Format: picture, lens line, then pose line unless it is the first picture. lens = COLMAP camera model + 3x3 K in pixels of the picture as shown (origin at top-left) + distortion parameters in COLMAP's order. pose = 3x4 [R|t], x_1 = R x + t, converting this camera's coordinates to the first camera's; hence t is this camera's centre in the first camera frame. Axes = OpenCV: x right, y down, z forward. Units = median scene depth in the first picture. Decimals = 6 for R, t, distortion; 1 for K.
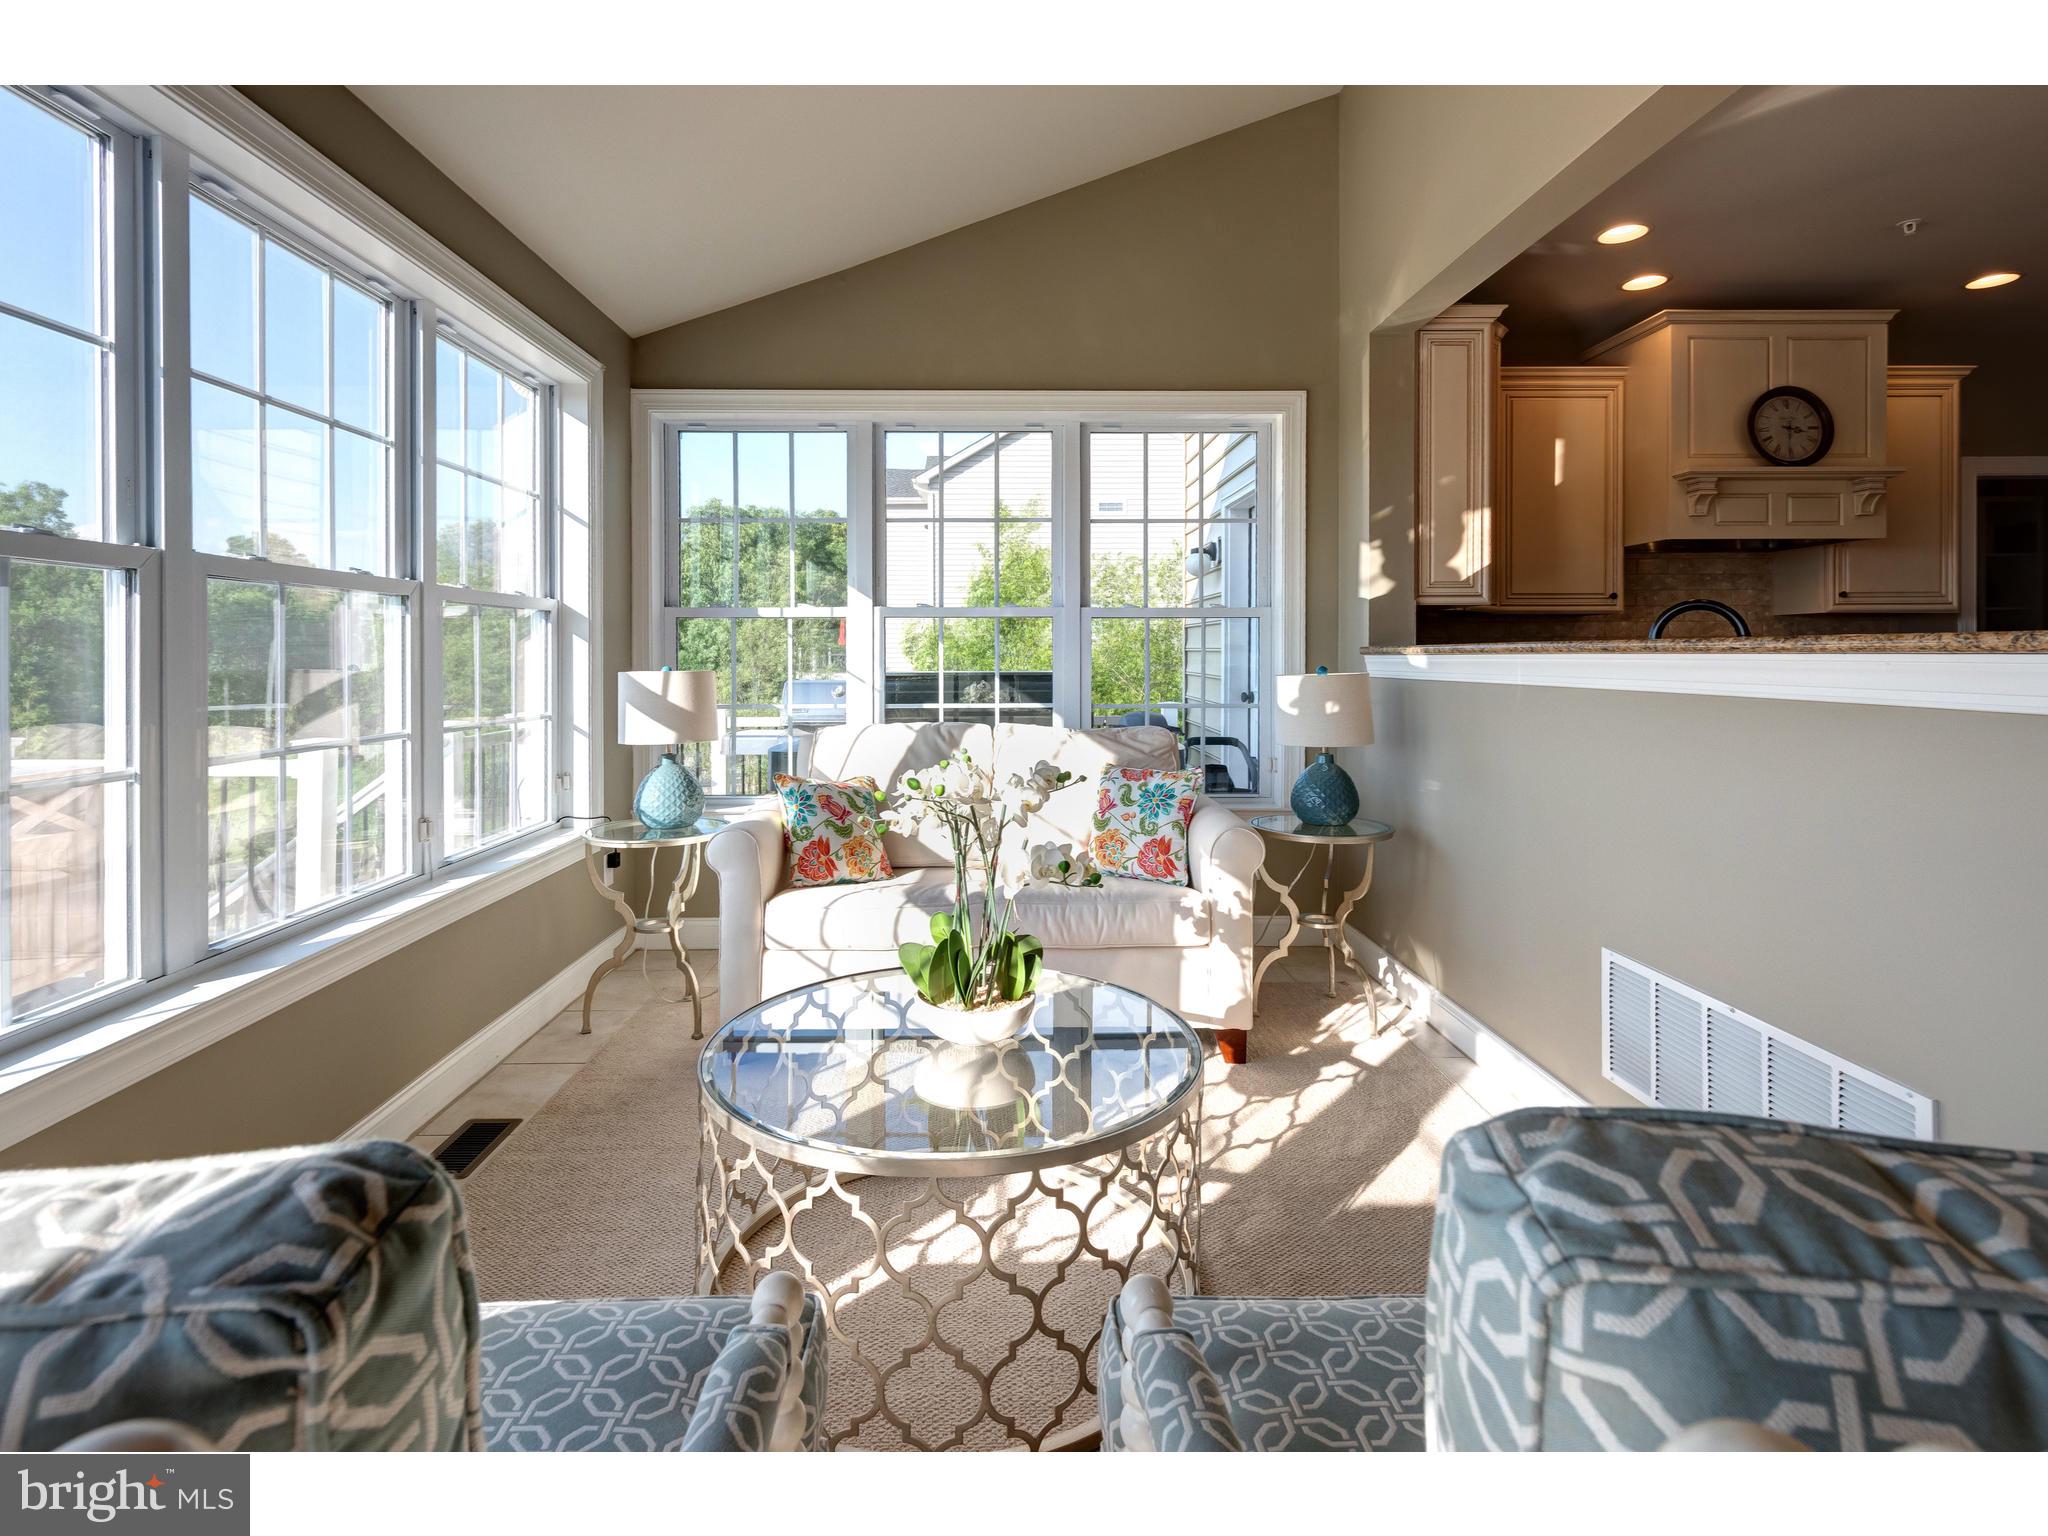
lens RADIAL K [[998.2, 0, 1016.6], [0, 998.2, 661.1], [0, 0, 1]] dist [0.001642, 0.000115]
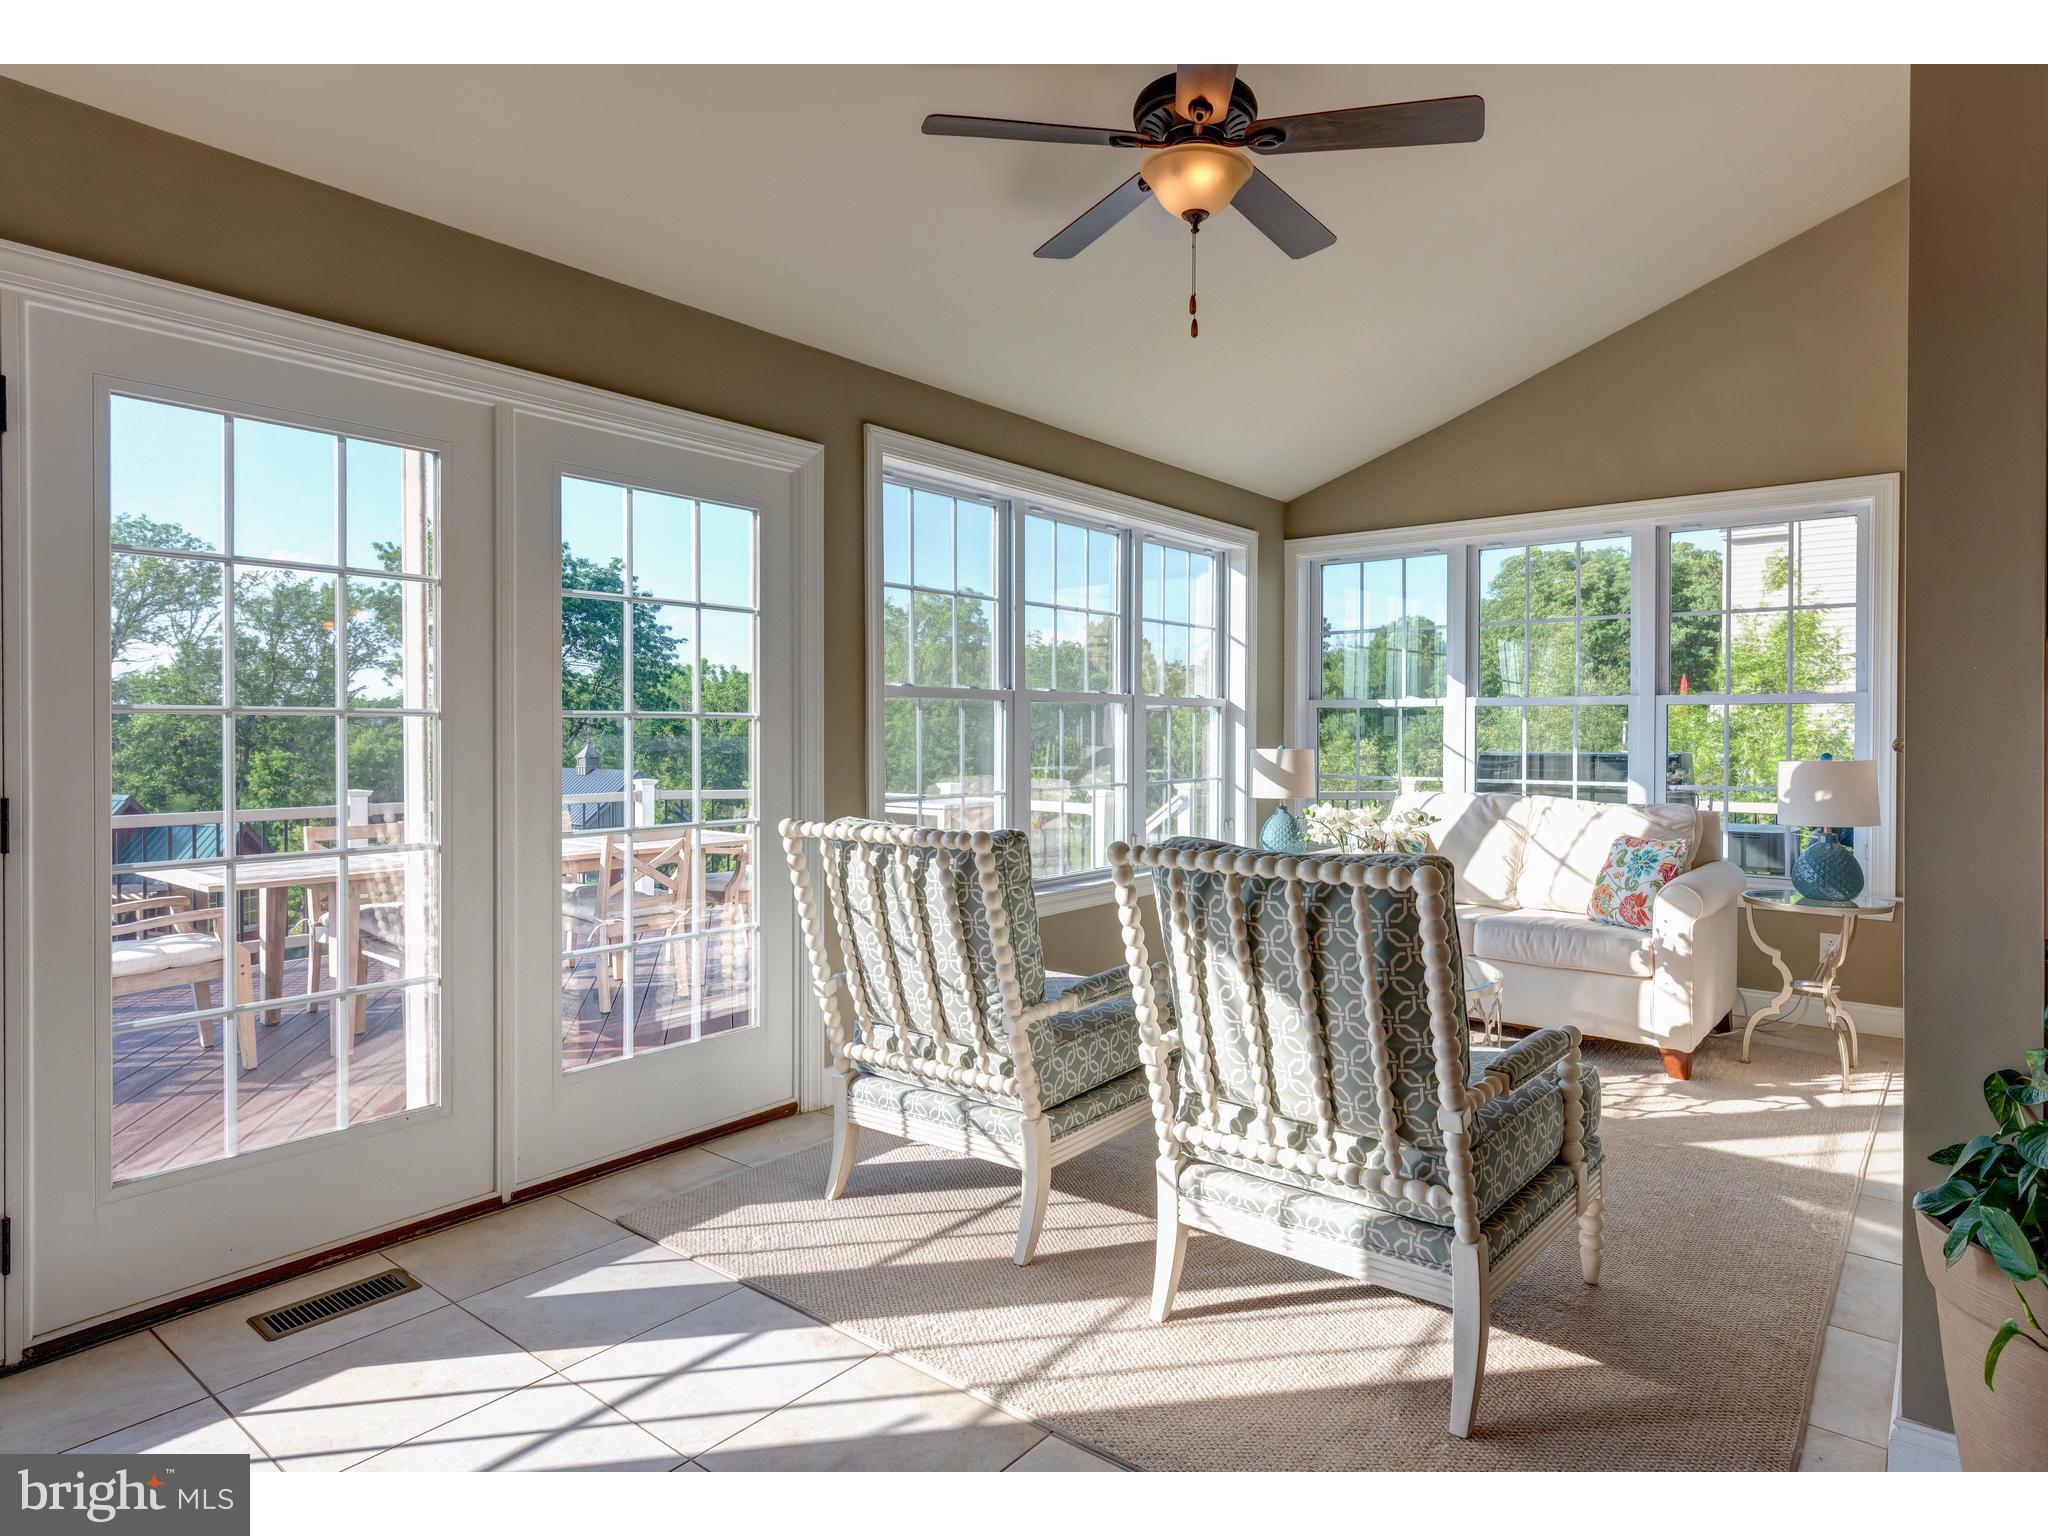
lens RADIAL K [[986.0, 0, 1024.0], [0, 986.0, 768.0], [0, 0, 1]] dist [-0.000486, -0.000176]
pose [[0.750713, 0.028331, -0.660021, 0.298812], [-0.007758, 0.999389, 0.034075, -0.006963], [0.660583, -0.020460, 0.750474, -0.306166]]
